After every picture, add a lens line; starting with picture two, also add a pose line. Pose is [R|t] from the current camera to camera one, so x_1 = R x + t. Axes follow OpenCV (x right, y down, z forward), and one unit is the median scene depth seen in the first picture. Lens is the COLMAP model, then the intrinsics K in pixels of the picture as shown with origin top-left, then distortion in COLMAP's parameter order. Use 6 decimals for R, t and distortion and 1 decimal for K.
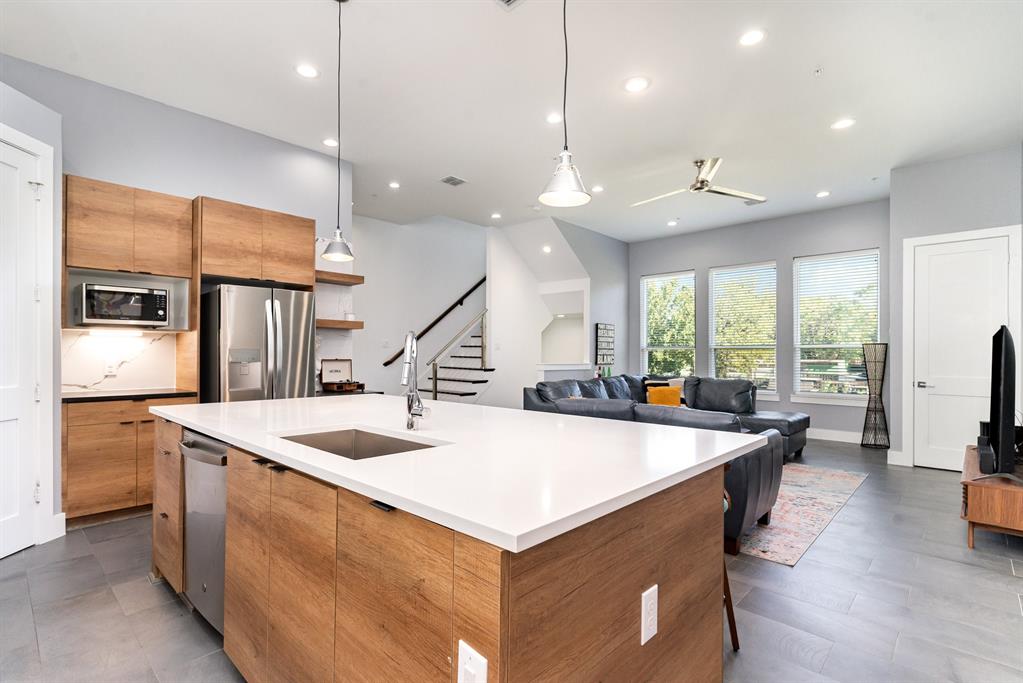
lens RADIAL K [[486.2, 0, 499.5], [0, 486.2, 347.7], [0, 0, 1]] dist [0.002110, -0.000313]
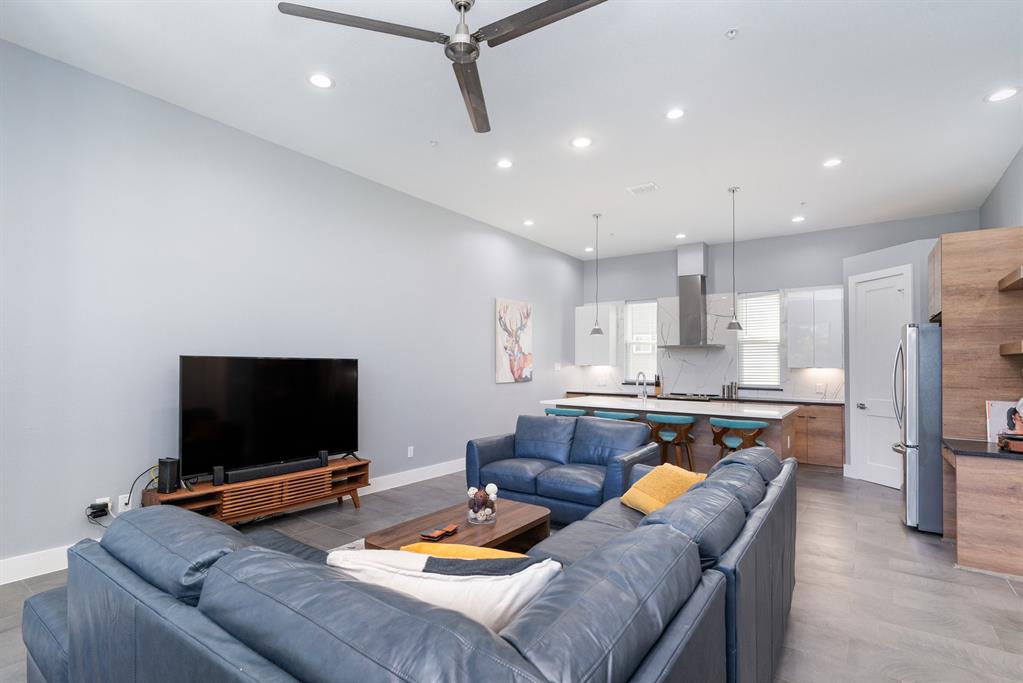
lens RADIAL K [[496.9, 0, 499.0], [0, 496.9, 353.9], [0, 0, 1]] dist [0.006748, 0.000318]
pose [[-0.992093, -0.019729, -0.123943, 0.345422], [-0.015215, 0.999190, -0.037264, -0.003340], [0.124578, -0.035083, -0.991589, 1.201360]]
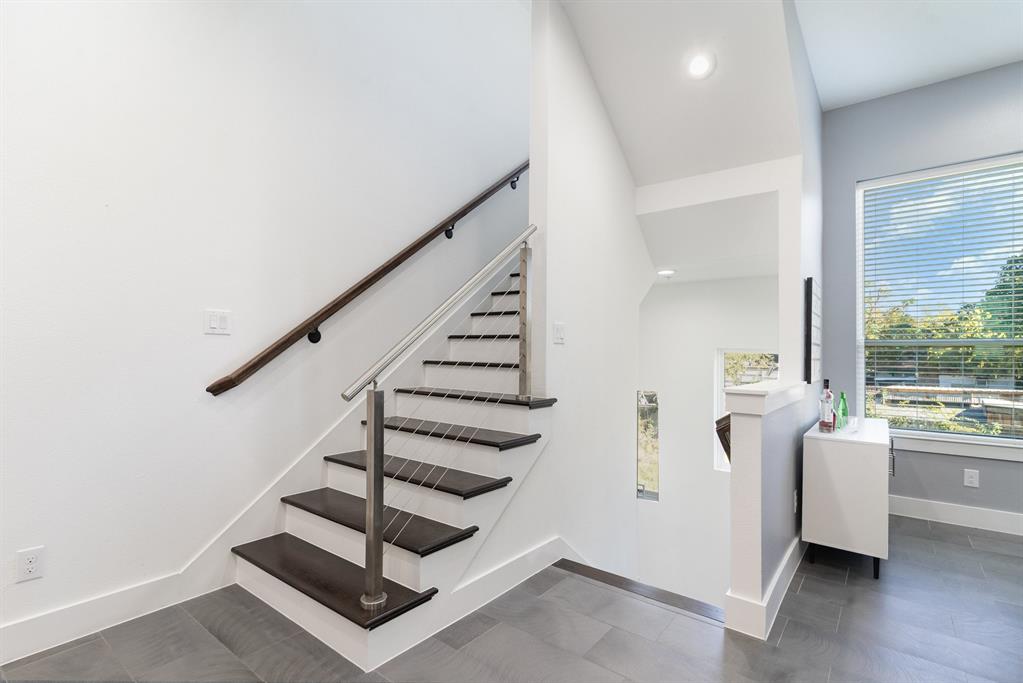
lens RADIAL K [[486.2, 0, 499.5], [0, 486.2, 347.7], [0, 0, 1]] dist [0.002110, -0.000313]
pose [[0.996688, 0.003378, 0.081253, -0.094699], [-0.003005, 0.999984, -0.004708, 0.010559], [-0.081268, 0.004449, 0.996682, 0.803906]]
